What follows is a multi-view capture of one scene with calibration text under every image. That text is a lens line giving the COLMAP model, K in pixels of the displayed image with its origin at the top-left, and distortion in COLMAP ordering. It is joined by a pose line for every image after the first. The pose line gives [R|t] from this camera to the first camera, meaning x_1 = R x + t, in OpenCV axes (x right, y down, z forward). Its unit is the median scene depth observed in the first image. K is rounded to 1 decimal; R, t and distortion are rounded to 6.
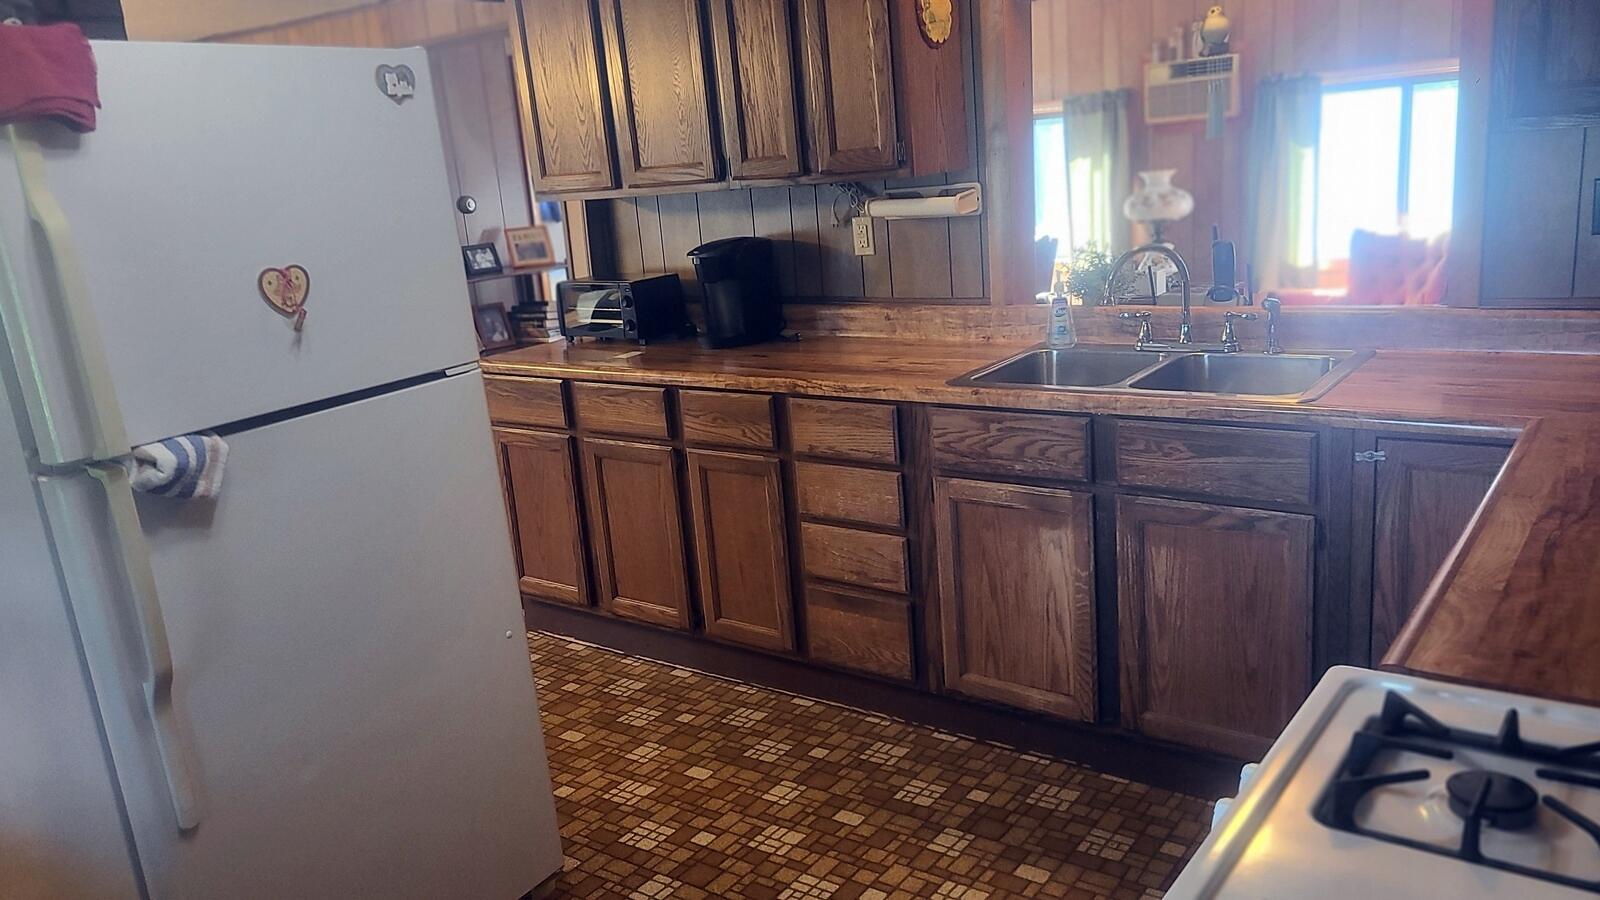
lens RADIAL K [[1206.3, 0, 793.8], [0, 1206.3, 452.7], [0, 0, 1]] dist [0.011785, 0.000932]
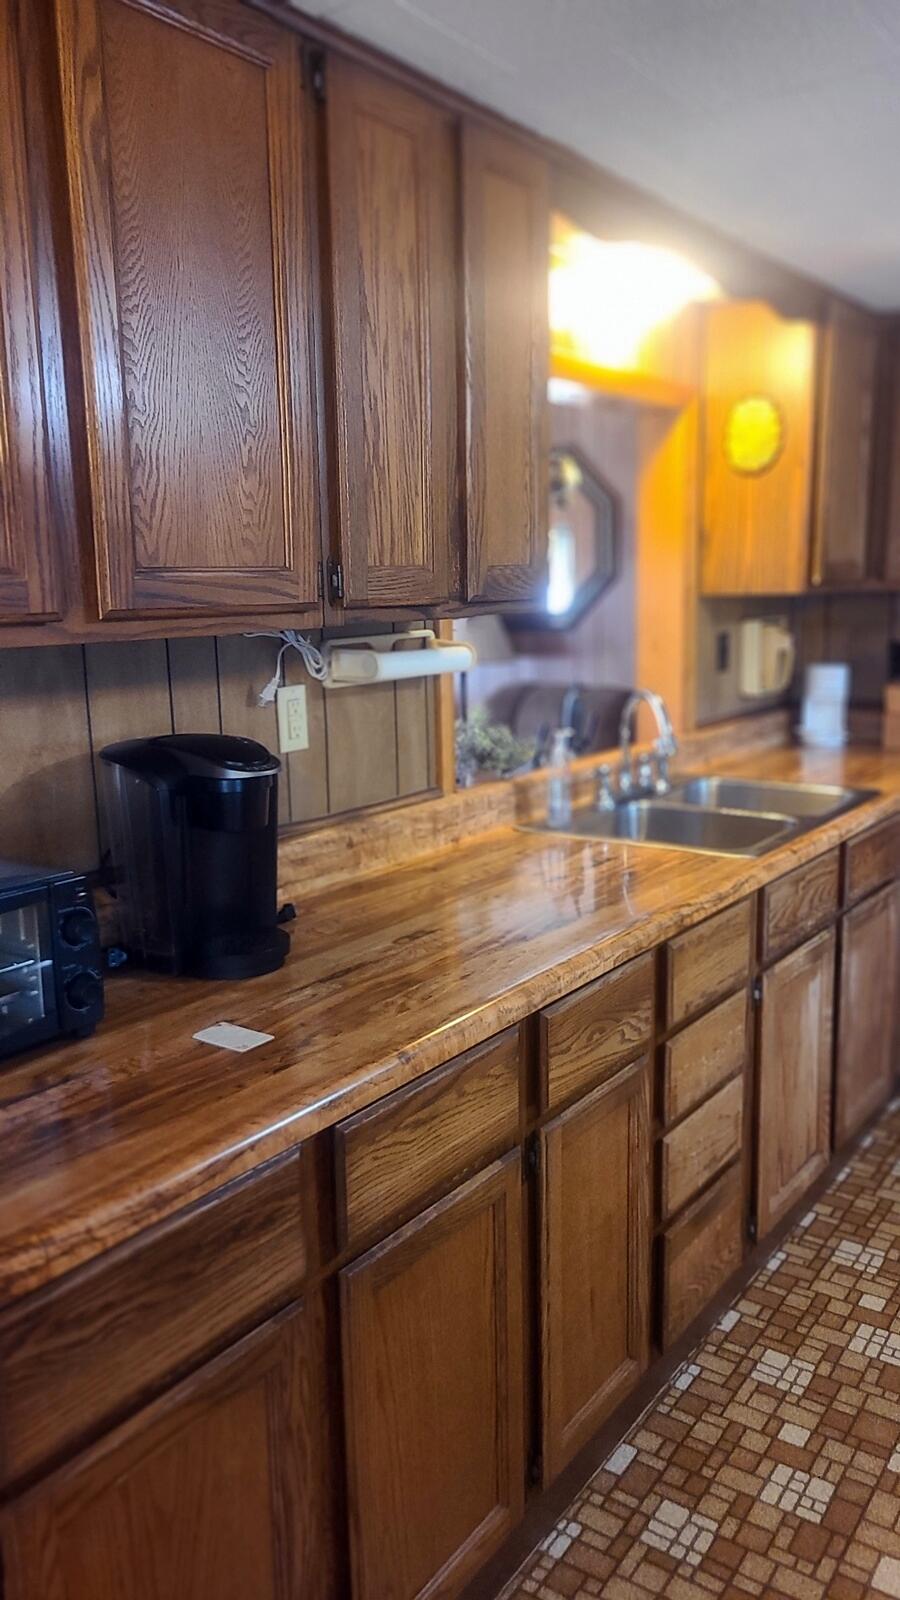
lens RADIAL K [[1206.3, 0, 454.5], [0, 1206.3, 792.7], [0, 0, 1]] dist [0.011785, 0.000932]
pose [[-0.021508, -0.085296, 0.996123, -0.616829], [0.266533, 0.959806, 0.087941, -0.204319], [-0.963586, 0.267391, 0.002091, 1.085731]]
